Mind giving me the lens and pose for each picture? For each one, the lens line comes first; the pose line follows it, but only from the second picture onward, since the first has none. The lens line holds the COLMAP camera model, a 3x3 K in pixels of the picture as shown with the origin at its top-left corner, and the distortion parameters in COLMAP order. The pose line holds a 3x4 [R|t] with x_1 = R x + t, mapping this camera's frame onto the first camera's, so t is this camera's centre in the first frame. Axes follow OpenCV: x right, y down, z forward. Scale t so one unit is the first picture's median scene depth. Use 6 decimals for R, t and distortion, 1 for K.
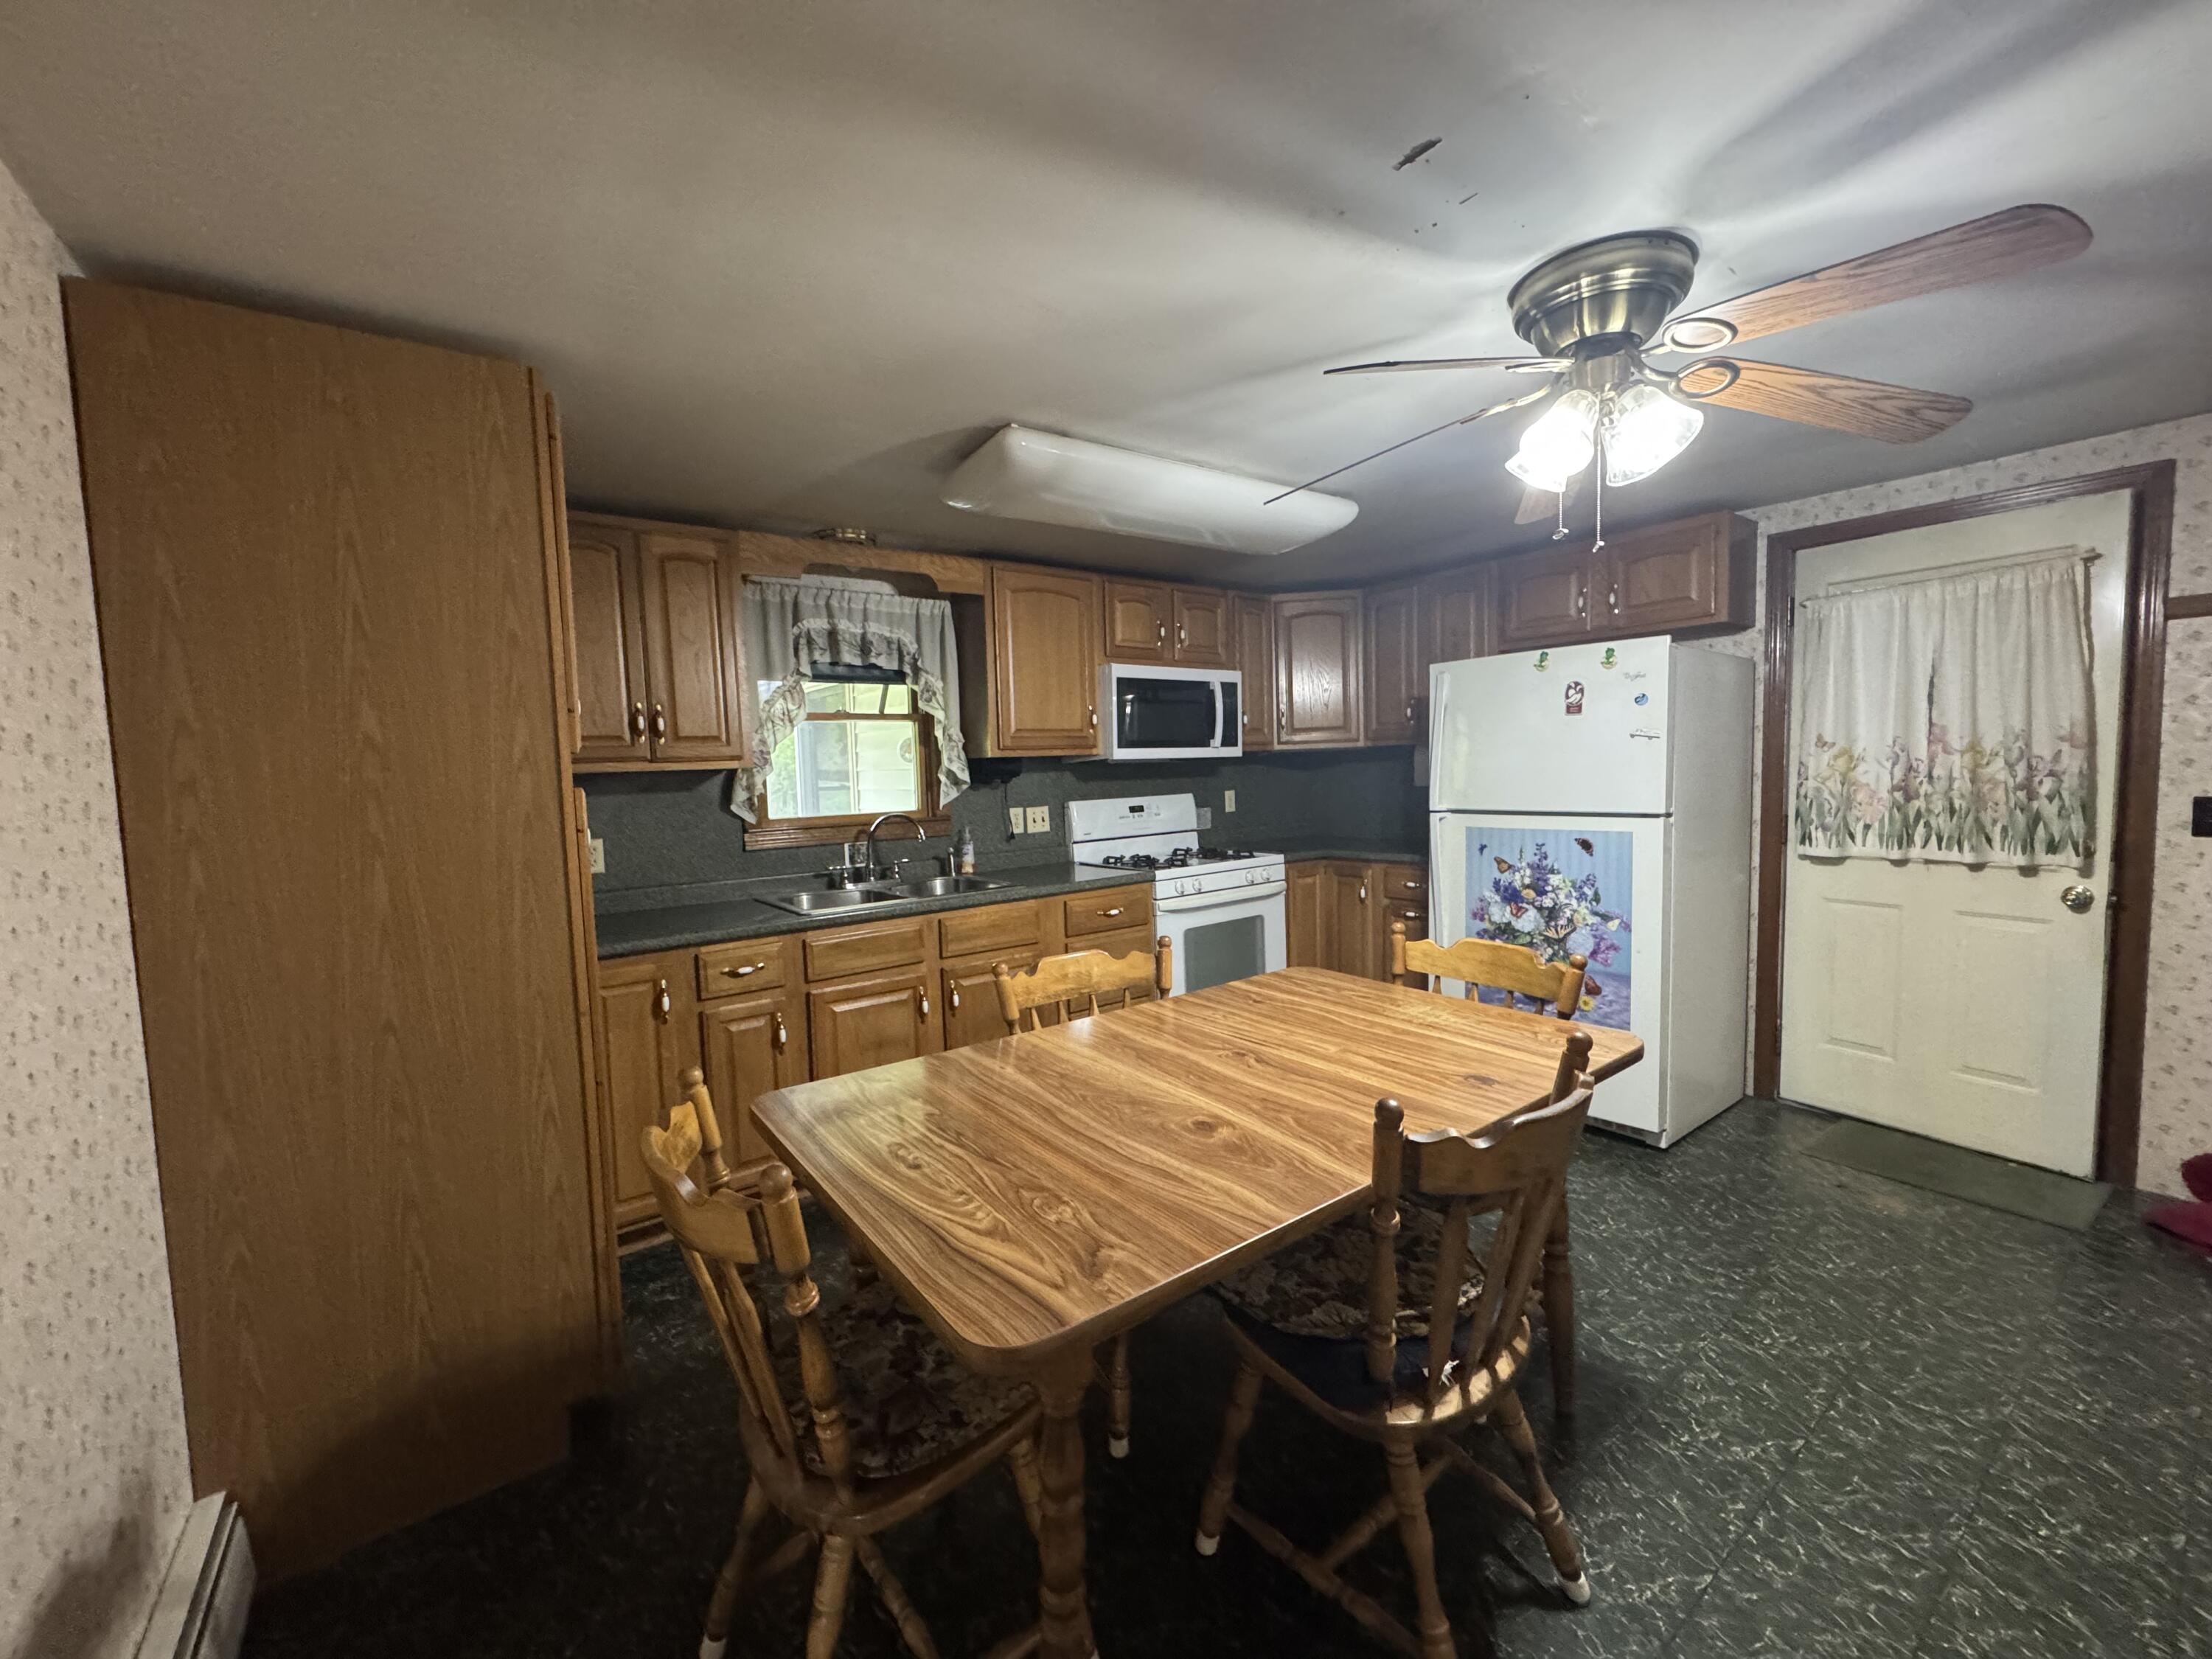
lens RADIAL K [[874.5, 0, 1106.0], [0, 874.5, 829.5], [0, 0, 1]] dist [0.000656, 0.000088]
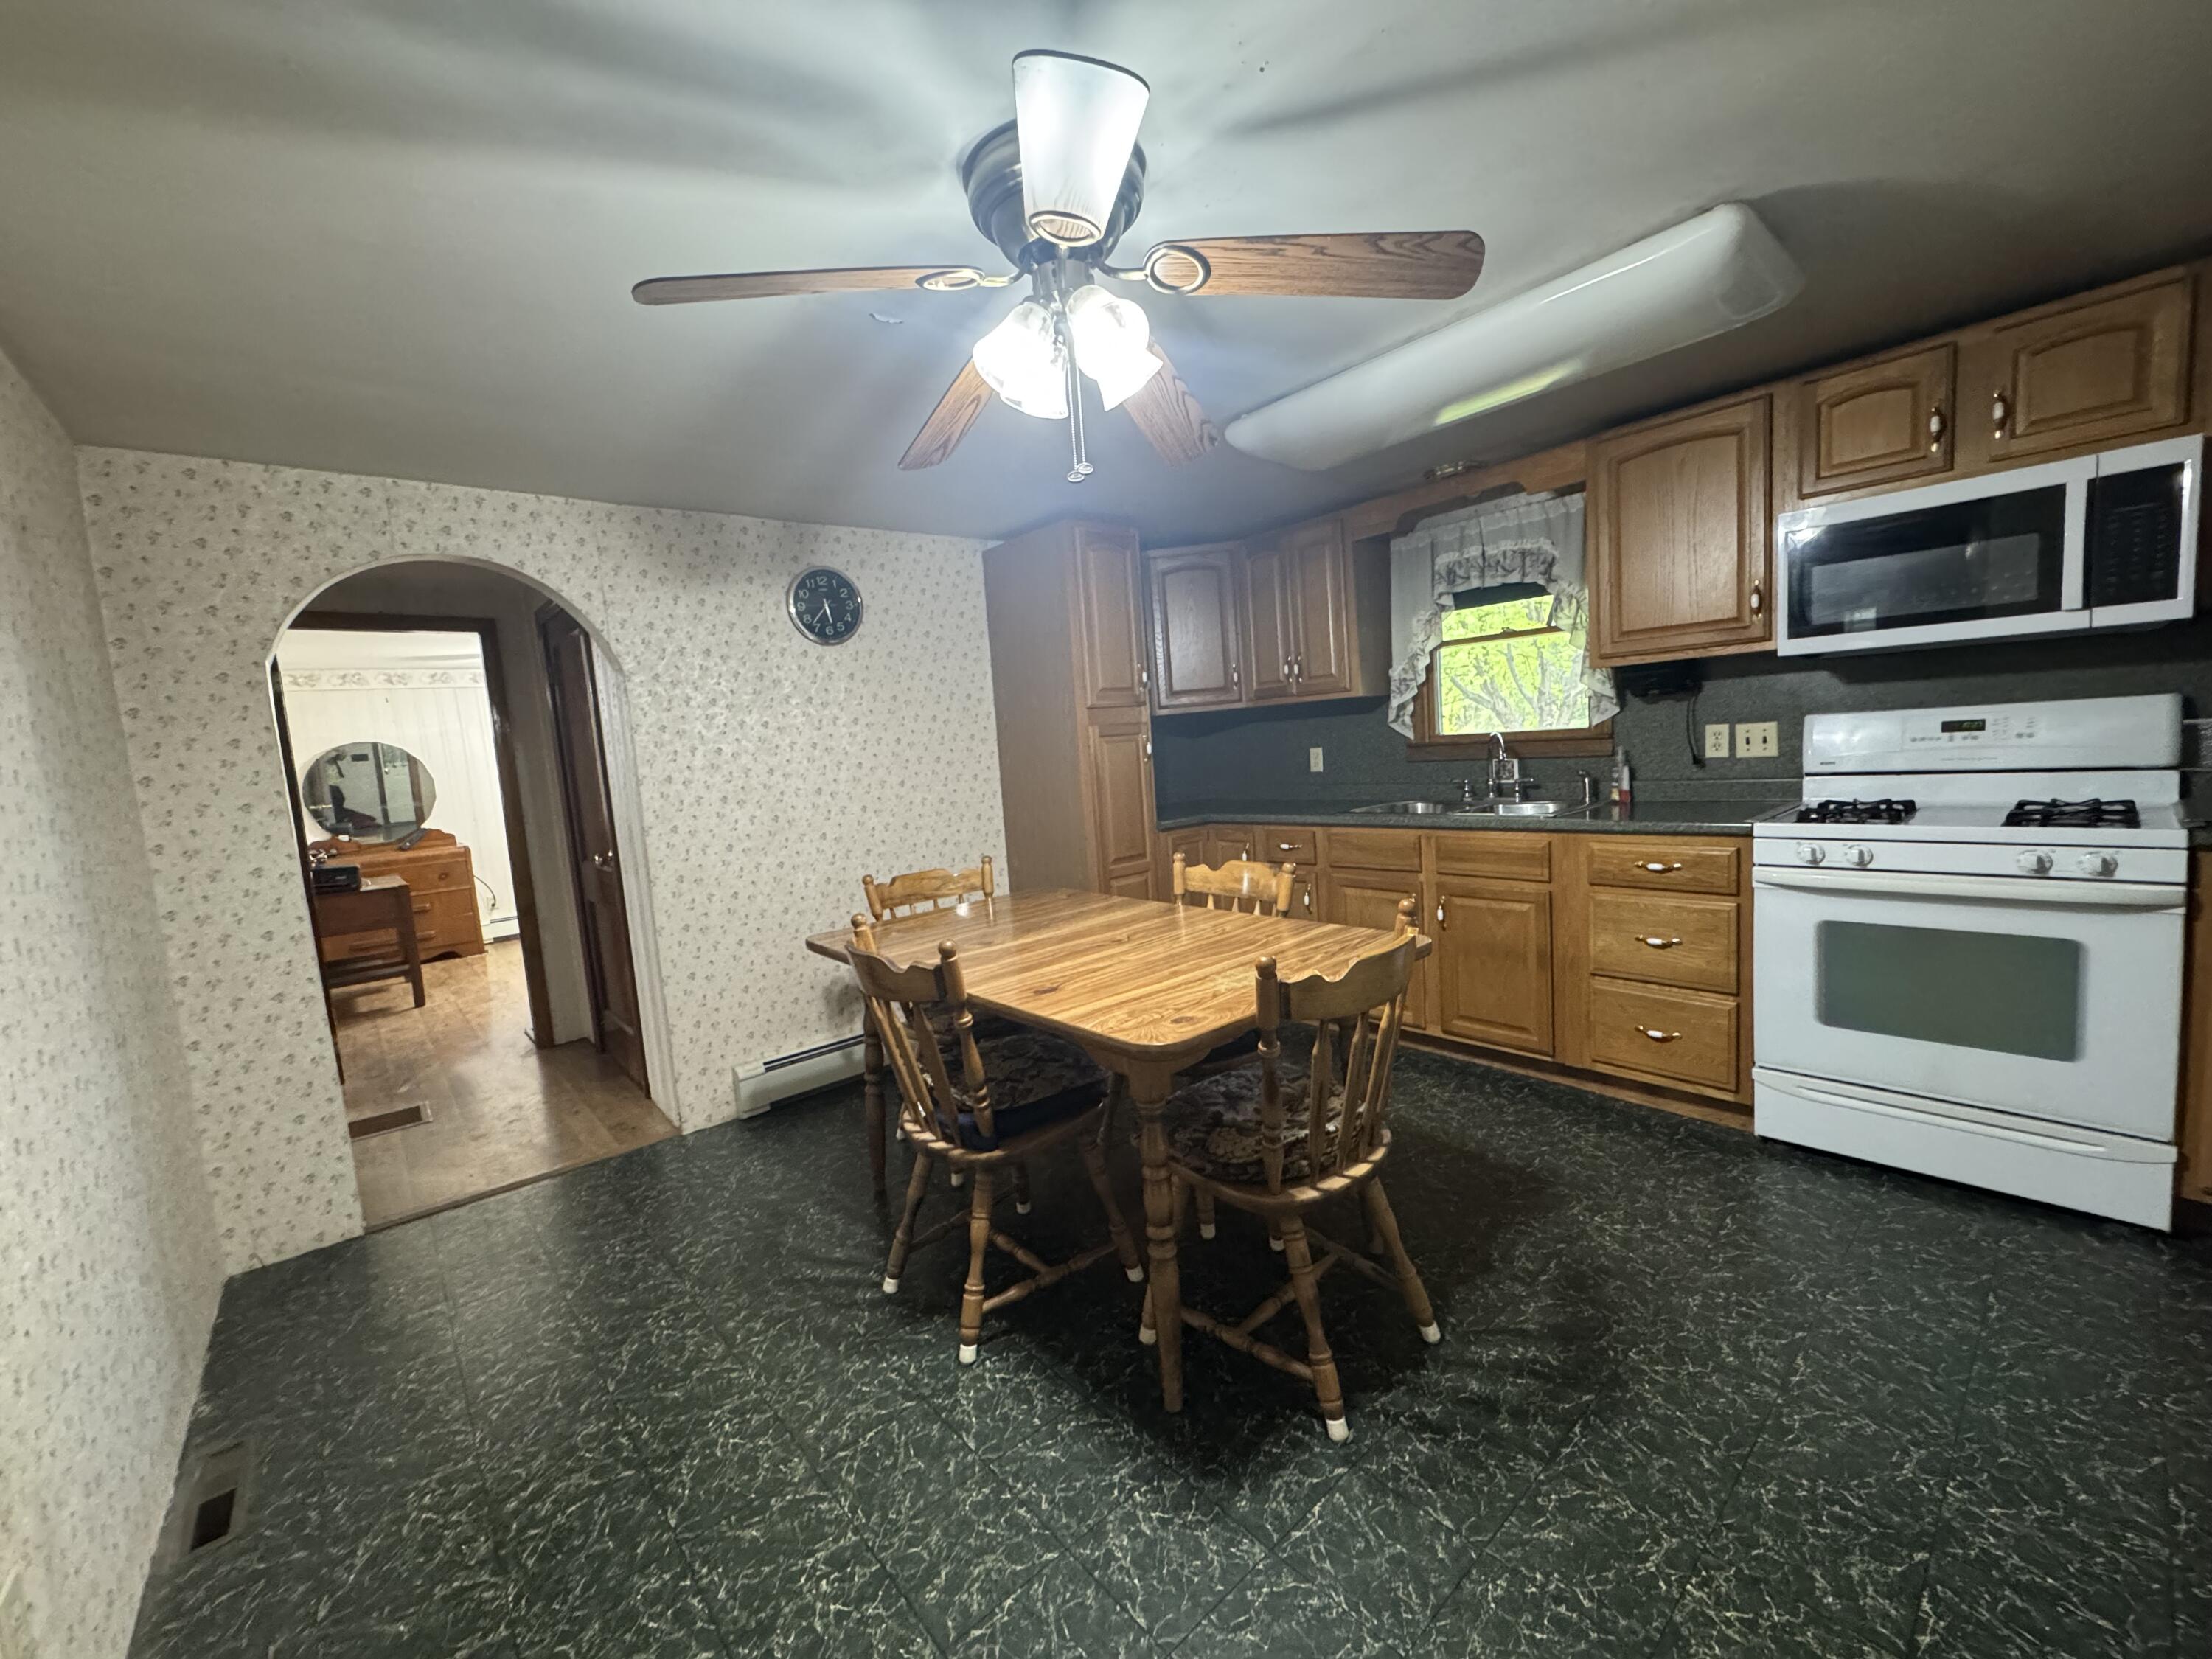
lens RADIAL K [[874.5, 0, 1106.0], [0, 874.5, 829.5], [0, 0, 1]] dist [0.000656, 0.000088]
pose [[0.063175, 0.129539, -0.989560, 0.709947], [-0.001732, 0.991553, 0.129689, -0.035486], [0.998001, -0.006480, 0.062866, 0.457802]]
